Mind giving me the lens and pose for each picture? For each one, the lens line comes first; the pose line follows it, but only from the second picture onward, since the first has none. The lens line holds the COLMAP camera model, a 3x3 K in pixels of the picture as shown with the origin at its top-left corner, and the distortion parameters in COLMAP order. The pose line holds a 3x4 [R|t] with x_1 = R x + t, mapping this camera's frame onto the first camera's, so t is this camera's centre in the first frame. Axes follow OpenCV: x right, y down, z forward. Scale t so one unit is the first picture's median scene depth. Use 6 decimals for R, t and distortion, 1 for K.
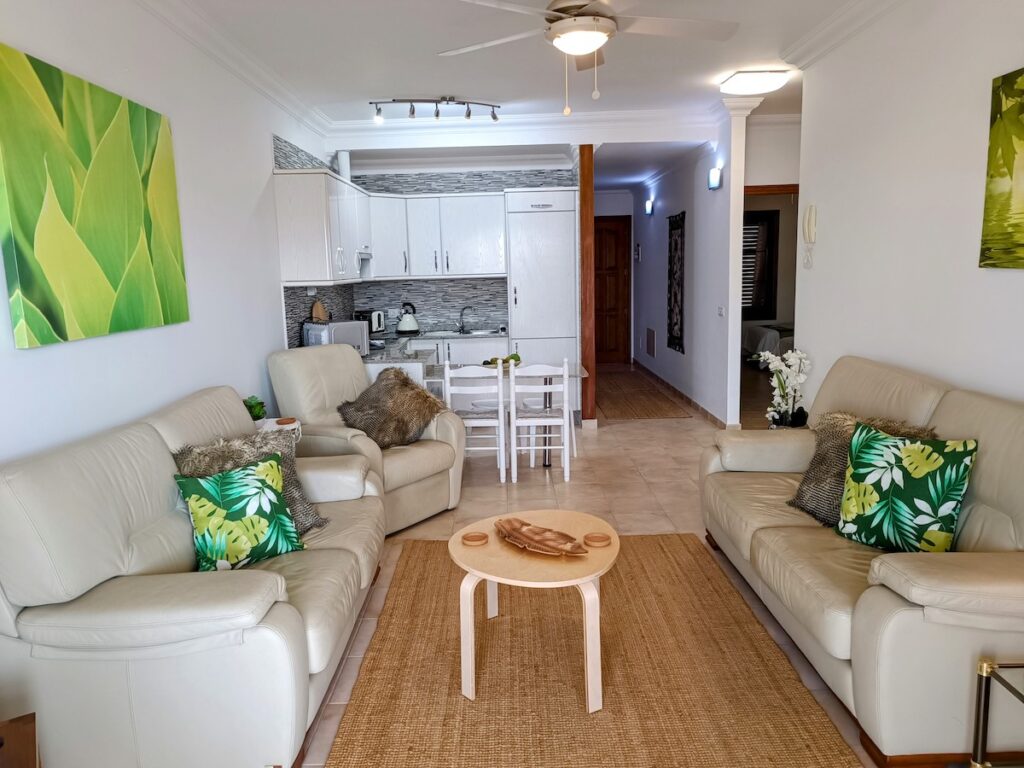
lens RADIAL K [[738.7, 0, 509.9], [0, 738.7, 384.0], [0, 0, 1]] dist [0.052701, -0.065564]
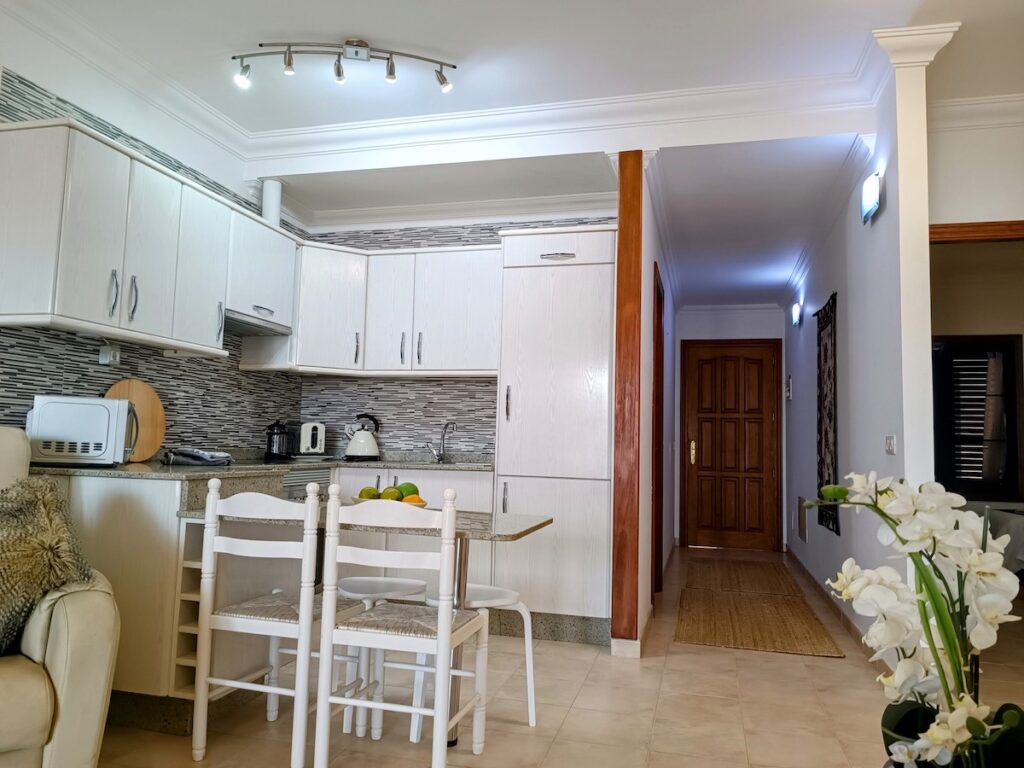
lens RADIAL K [[740.5, 0, 510.8], [0, 740.5, 385.4], [0, 0, 1]] dist [0.035637, -0.043498]
pose [[0.963771, 0.032862, -0.264699, 0.200156], [-0.094338, 0.970235, -0.223033, -0.001734], [0.249491, 0.239924, 0.938185, 0.539385]]
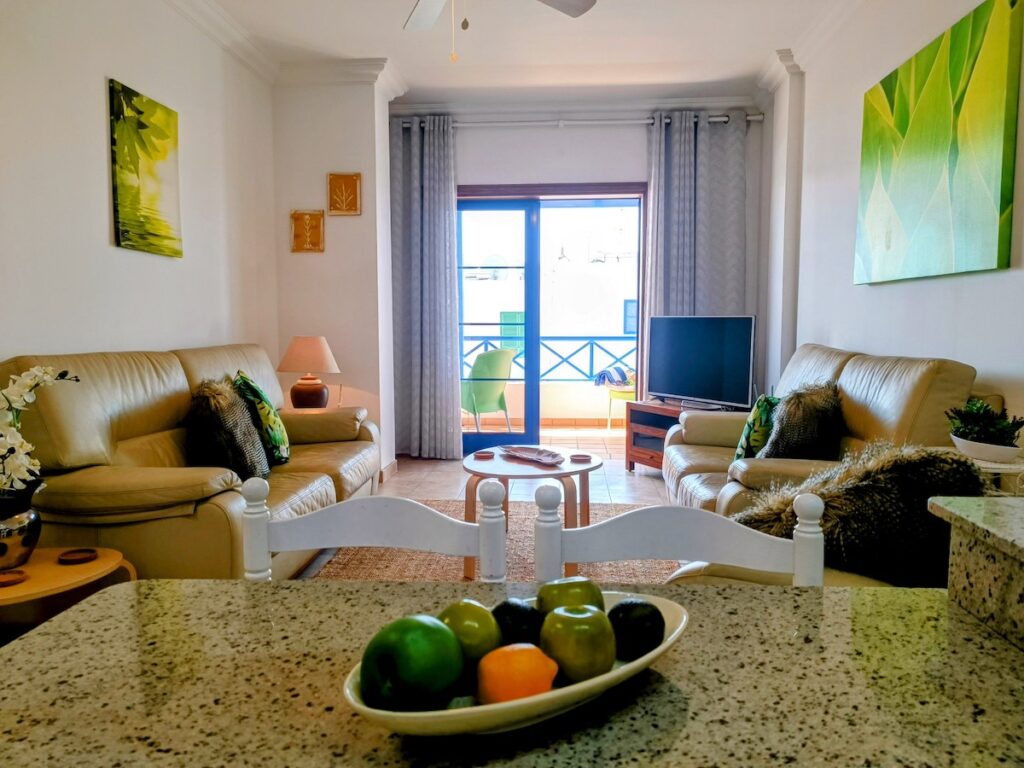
lens RADIAL K [[738.7, 0, 509.9], [0, 738.7, 384.0], [0, 0, 1]] dist [0.052701, -0.065564]
pose [[-0.995817, 0.022671, 0.088517, -0.019347], [0.043143, 0.970607, 0.236770, -0.103751], [-0.080548, 0.239599, -0.967525, 1.100014]]
